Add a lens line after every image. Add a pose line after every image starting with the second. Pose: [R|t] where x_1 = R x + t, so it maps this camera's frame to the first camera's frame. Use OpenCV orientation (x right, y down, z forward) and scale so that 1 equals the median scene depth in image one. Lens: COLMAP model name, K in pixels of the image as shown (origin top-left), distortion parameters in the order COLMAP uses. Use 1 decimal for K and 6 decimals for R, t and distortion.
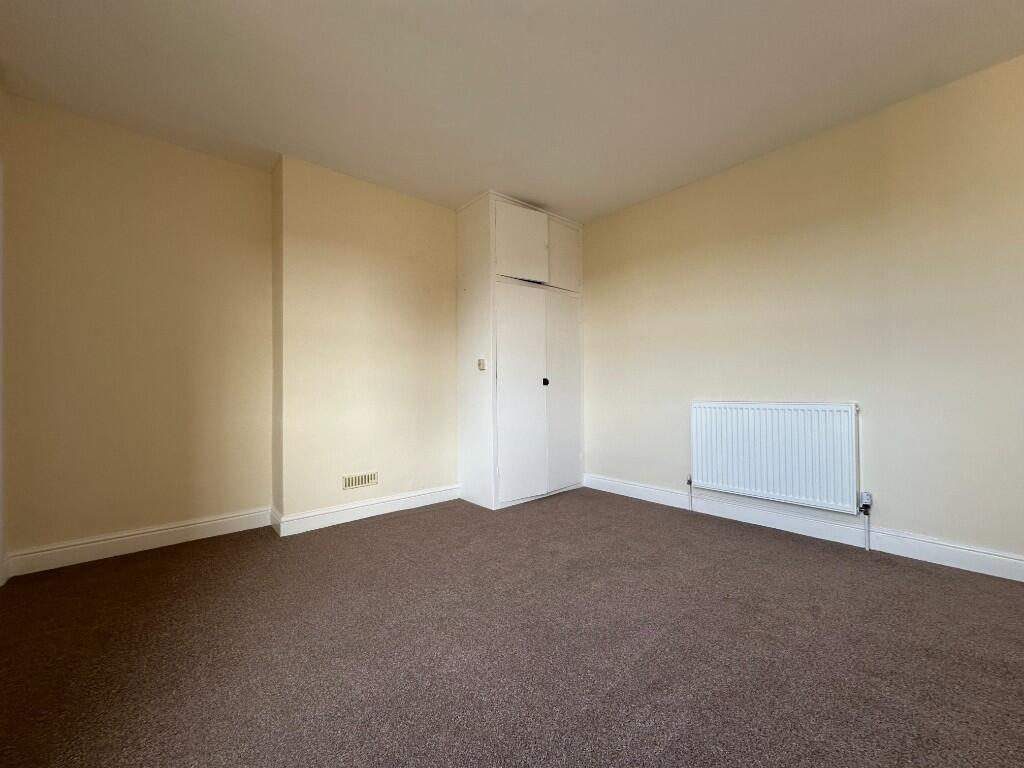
lens RADIAL K [[405.0, 0, 511.0], [0, 405.0, 383.2], [0, 0, 1]] dist [-0.001420, 0.000114]
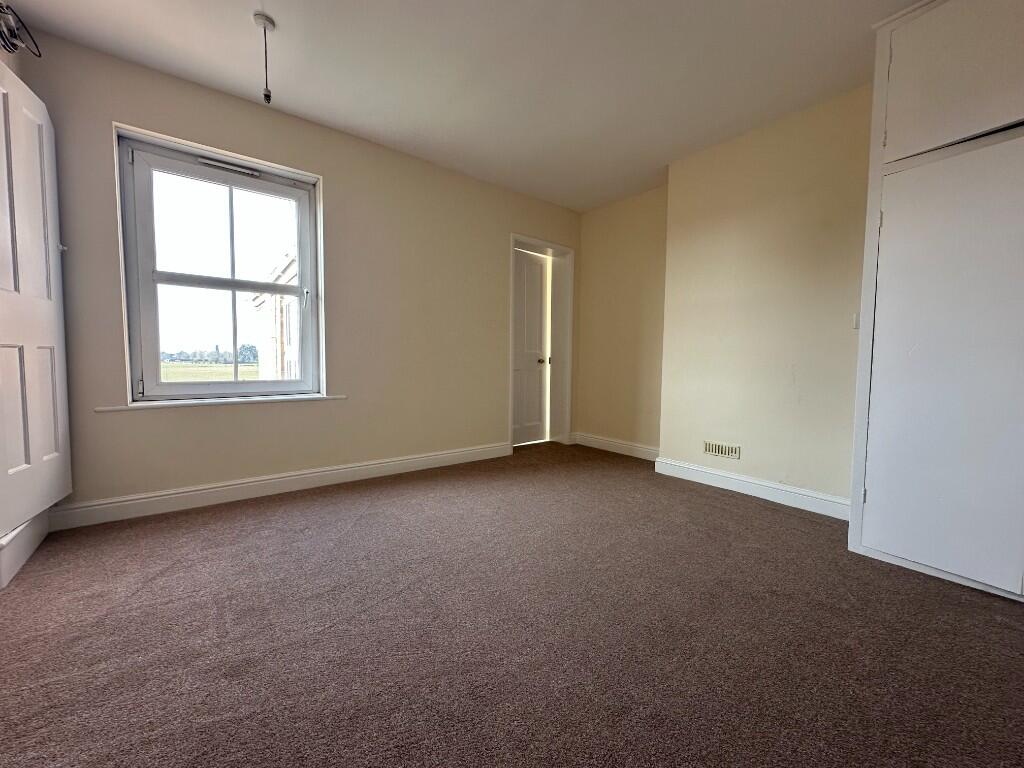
lens RADIAL K [[405.0, 0, 511.0], [0, 405.0, 383.2], [0, 0, 1]] dist [-0.001420, 0.000114]
pose [[-0.055410, 0.071688, -0.995887, 0.638532], [0.003882, 0.997427, 0.071583, 0.000309], [0.998456, 0.000101, -0.055545, 0.525835]]
